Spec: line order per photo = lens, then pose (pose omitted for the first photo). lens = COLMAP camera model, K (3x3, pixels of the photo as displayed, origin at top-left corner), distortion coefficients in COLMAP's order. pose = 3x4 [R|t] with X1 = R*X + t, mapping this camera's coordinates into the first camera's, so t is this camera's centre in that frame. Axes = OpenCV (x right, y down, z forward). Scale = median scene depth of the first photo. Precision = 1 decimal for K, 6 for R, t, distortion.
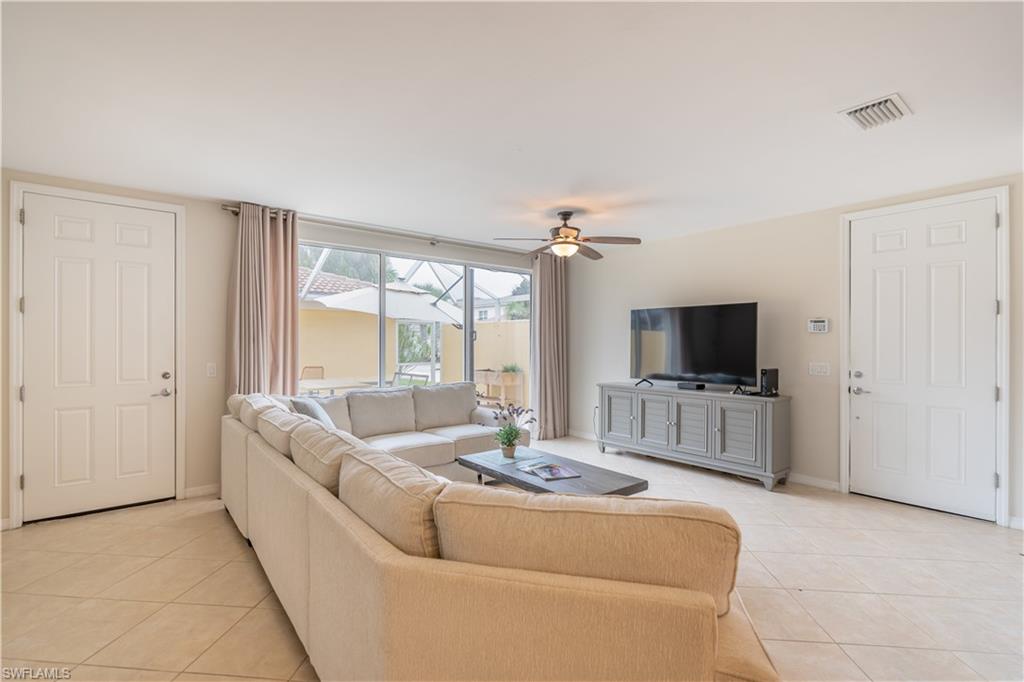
lens RADIAL K [[472.3, 0, 512.0], [0, 472.3, 341.0], [0, 0, 1]] dist [-0.002319, 0.000484]
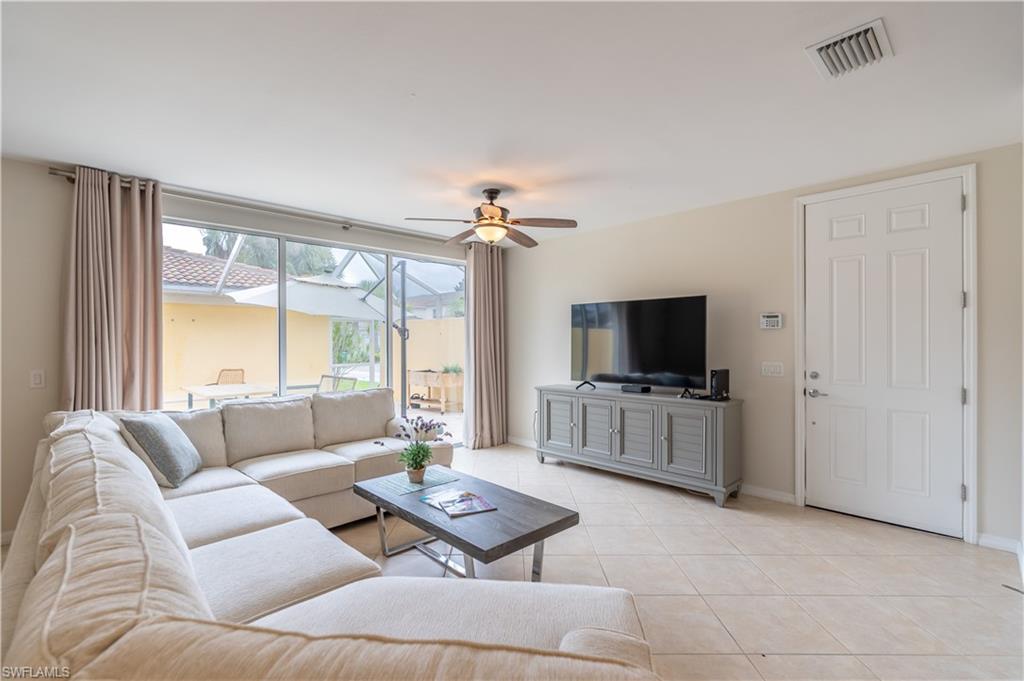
lens RADIAL K [[465.3, 0, 512.0], [0, 465.3, 340.5], [0, 0, 1]] dist [-0.002766, -0.000487]
pose [[0.996034, -0.005707, 0.088794, 0.075085], [0.005508, 0.999982, 0.002487, -0.000485], [-0.088807, -0.001988, 0.996047, 0.156649]]
